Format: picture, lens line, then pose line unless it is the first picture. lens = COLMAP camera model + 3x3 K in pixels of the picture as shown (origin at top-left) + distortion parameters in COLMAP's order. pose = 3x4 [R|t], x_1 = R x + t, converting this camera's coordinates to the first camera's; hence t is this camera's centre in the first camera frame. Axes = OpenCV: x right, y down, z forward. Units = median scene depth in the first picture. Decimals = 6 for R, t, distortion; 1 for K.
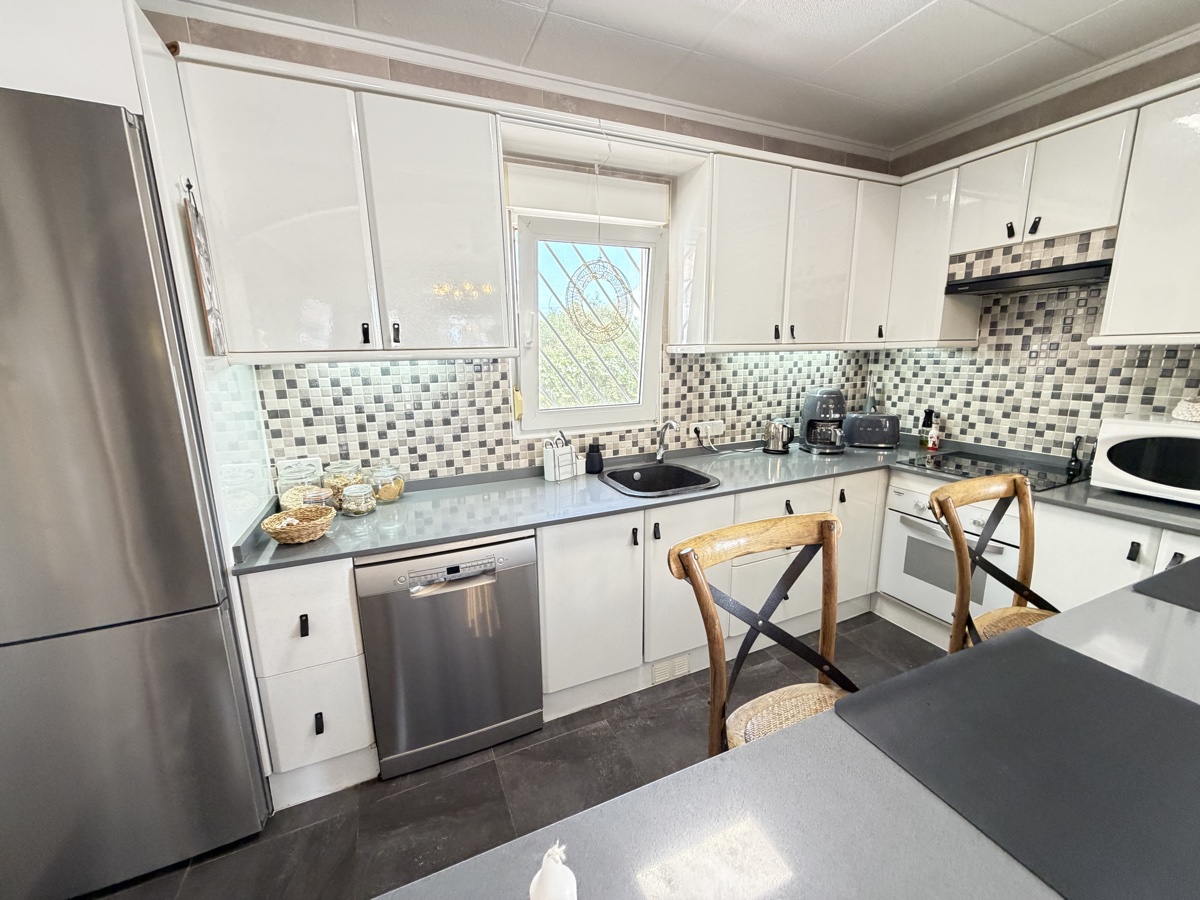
lens RADIAL K [[479.4, 0, 597.9], [0, 479.4, 451.9], [0, 0, 1]] dist [0.001544, 0.000055]
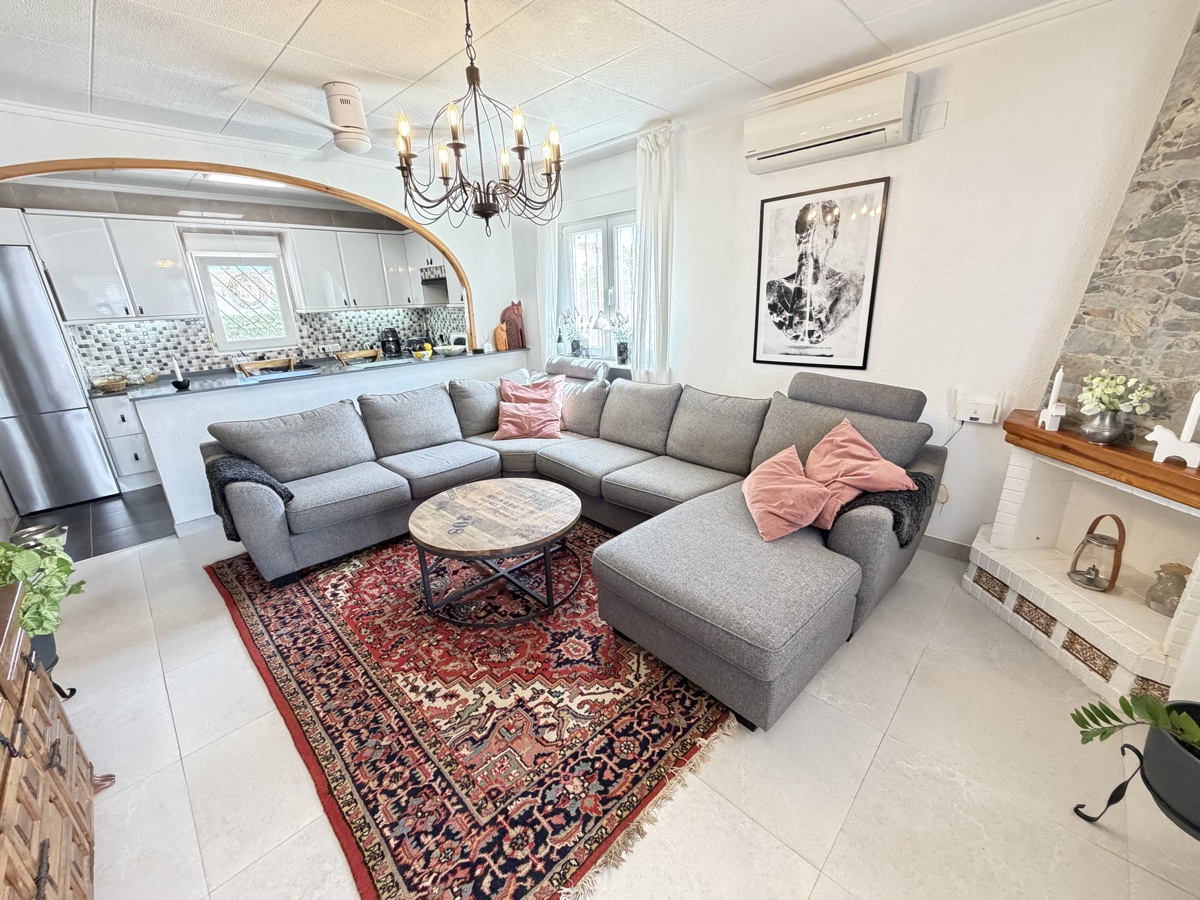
lens RADIAL K [[479.4, 0, 597.9], [0, 479.4, 451.9], [0, 0, 1]] dist [0.001544, 0.000055]
pose [[0.930470, -0.128215, 0.343200, 0.668468], [0.091322, 0.988363, 0.121650, 0.315293], [-0.354804, -0.081850, 0.931351, -1.775937]]
